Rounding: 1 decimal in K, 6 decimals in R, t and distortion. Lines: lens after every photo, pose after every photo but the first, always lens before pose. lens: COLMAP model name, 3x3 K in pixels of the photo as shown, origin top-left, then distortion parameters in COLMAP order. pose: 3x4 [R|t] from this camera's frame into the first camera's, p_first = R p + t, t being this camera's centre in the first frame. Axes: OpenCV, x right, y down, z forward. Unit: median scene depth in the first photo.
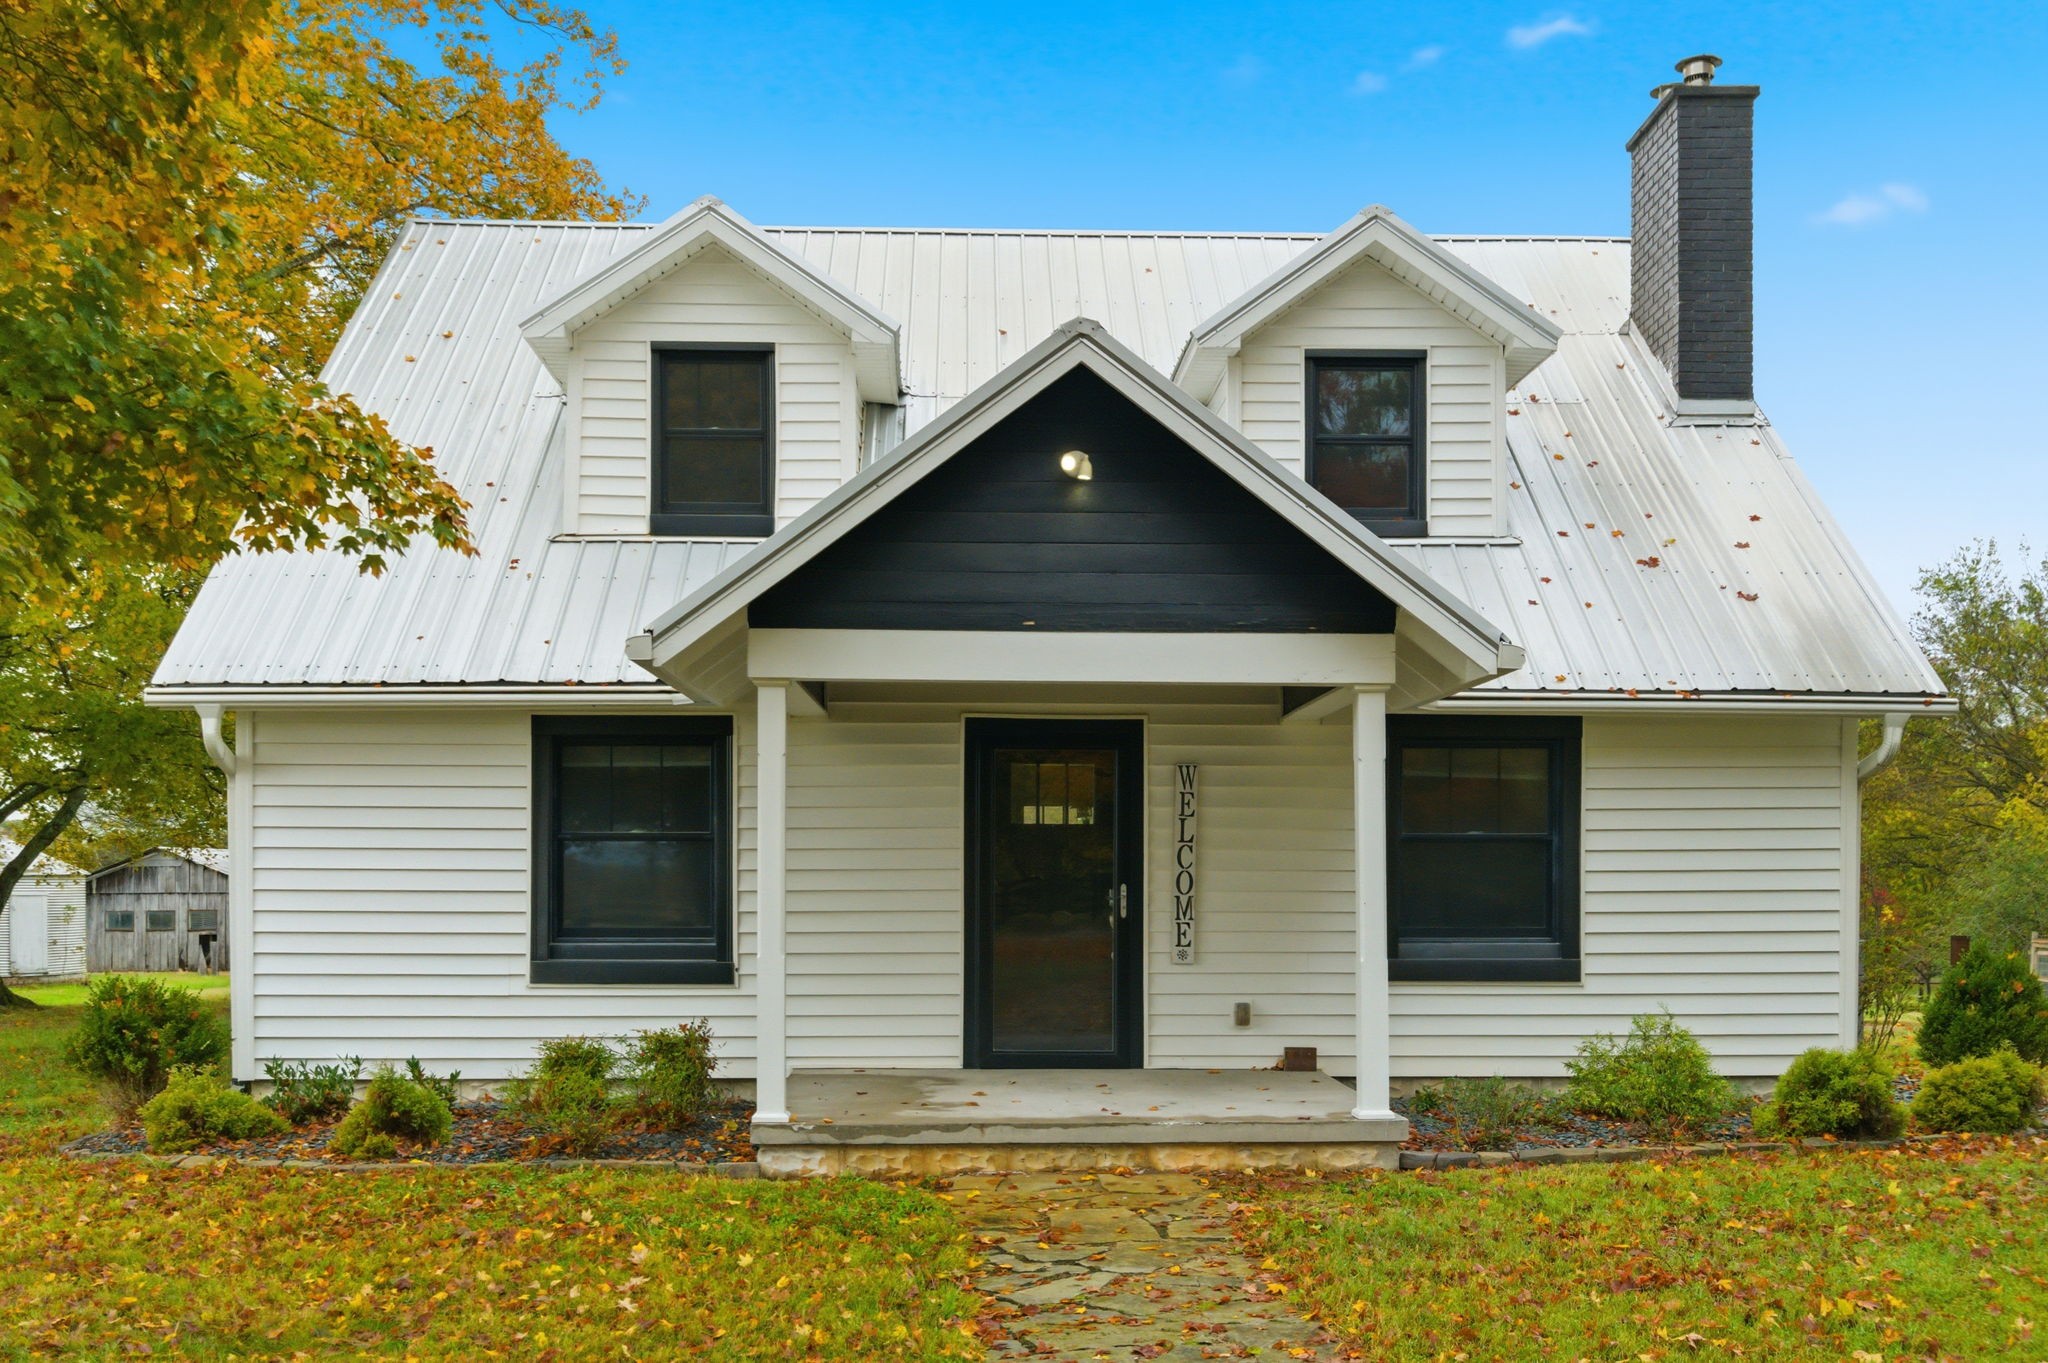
lens RADIAL K [[2043.8, 0, 1023.5], [0, 2043.8, 786.9], [0, 0, 1]] dist [0.006856, -0.002491]
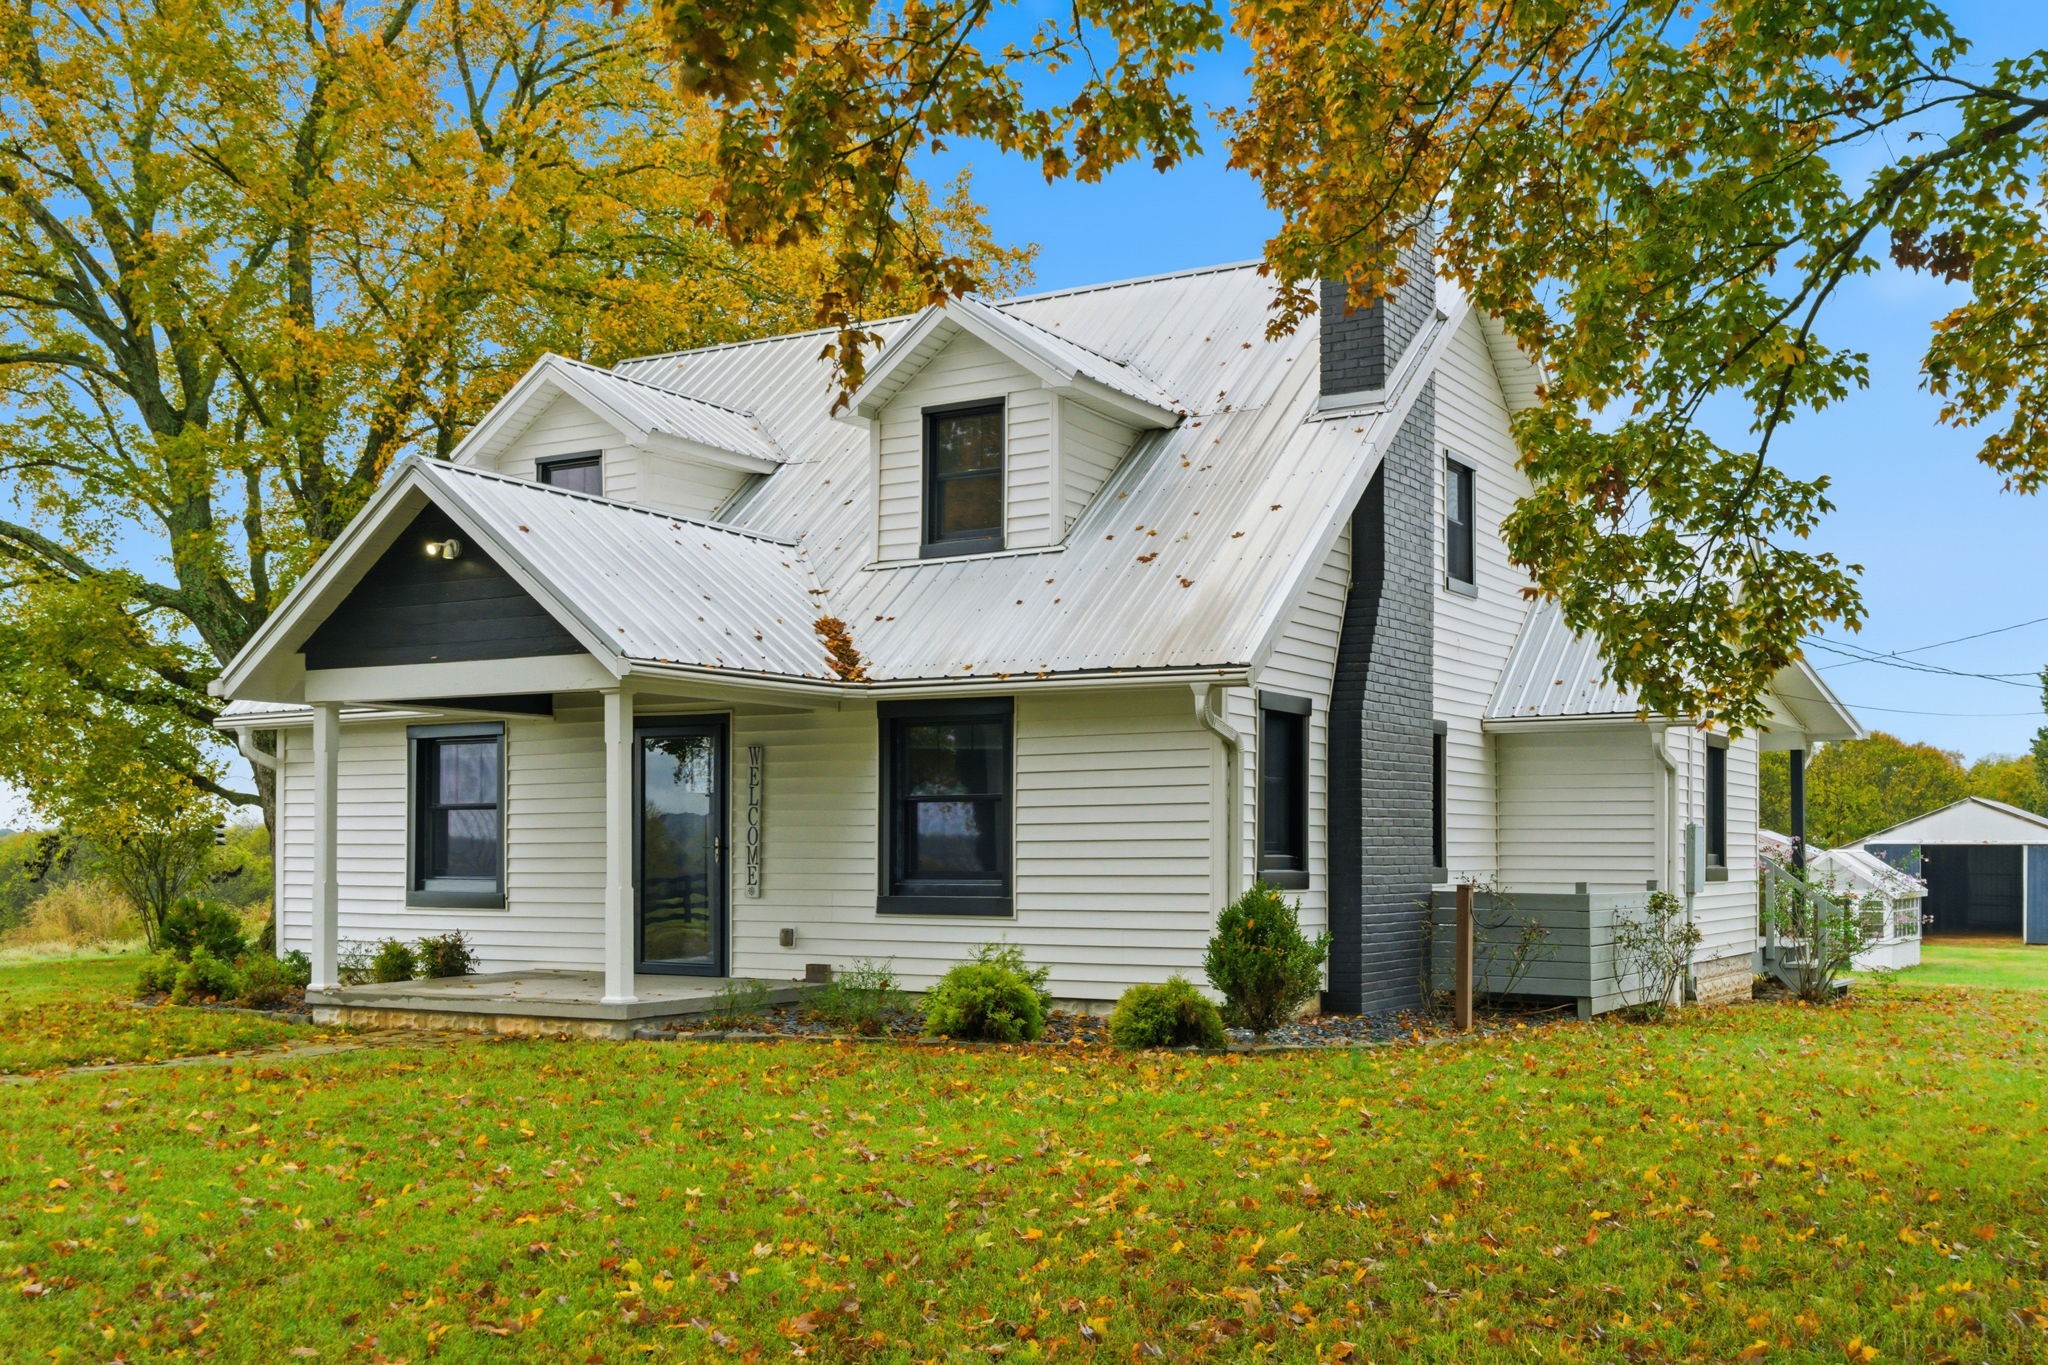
lens RADIAL K [[2064.3, 0, 1024.0], [0, 2064.3, 682.5], [0, 0, 1]] dist [-0.010626, -0.012708]
pose [[0.840090, -0.045976, -0.540496, 0.958279], [0.024526, 0.998602, -0.046823, 0.015004], [0.541893, 0.026079, 0.840043, -0.019803]]
